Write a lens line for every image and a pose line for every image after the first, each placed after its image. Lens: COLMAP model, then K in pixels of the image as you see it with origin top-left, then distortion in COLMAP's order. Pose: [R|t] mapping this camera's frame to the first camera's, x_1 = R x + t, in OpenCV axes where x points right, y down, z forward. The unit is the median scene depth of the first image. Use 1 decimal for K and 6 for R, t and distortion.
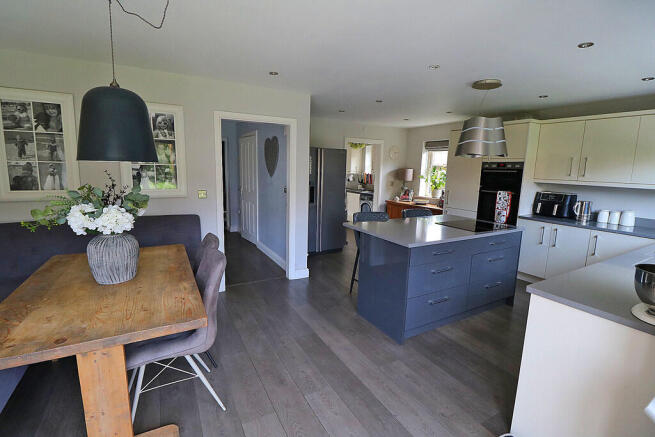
lens RADIAL K [[303.9, 0, 329.5], [0, 303.9, 217.8], [0, 0, 1]] dist [-0.022211, -0.002191]
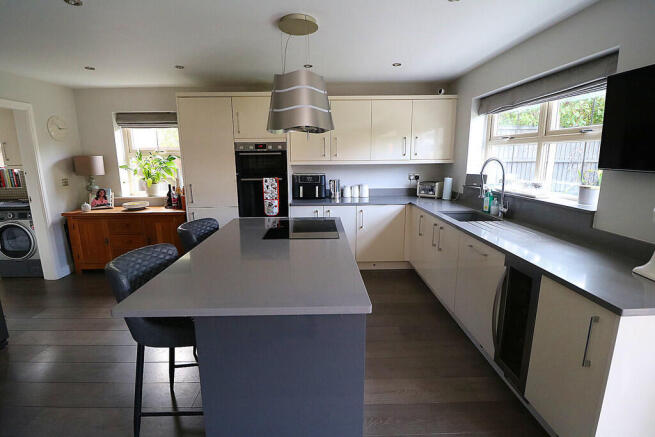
lens RADIAL K [[303.9, 0, 325.0], [0, 303.9, 215.6], [0, 0, 1]] dist [-0.022211, -0.002191]
pose [[0.470167, -0.196594, 0.860403, -0.088239], [0.161755, 0.977557, 0.134971, -0.067388], [-0.867628, 0.075715, 0.491415, 0.419298]]
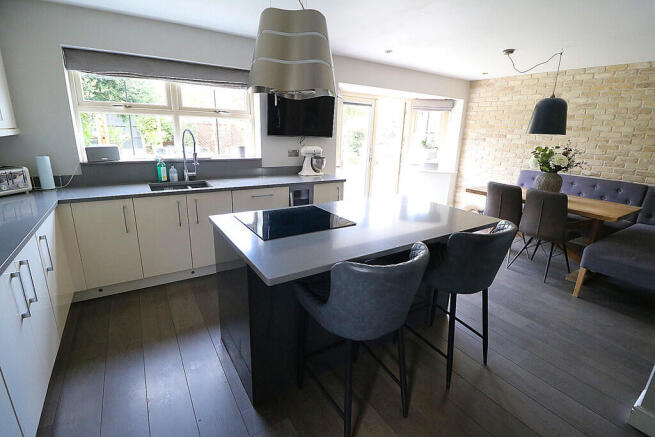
lens RADIAL K [[303.9, 0, 325.8], [0, 303.9, 214.7], [0, 0, 1]] dist [-0.022211, -0.002191]
pose [[-0.996626, -0.035354, -0.074066, 0.509600], [-0.063032, 0.907687, 0.414886, -0.206841], [0.052561, 0.418155, -0.906854, 1.390358]]
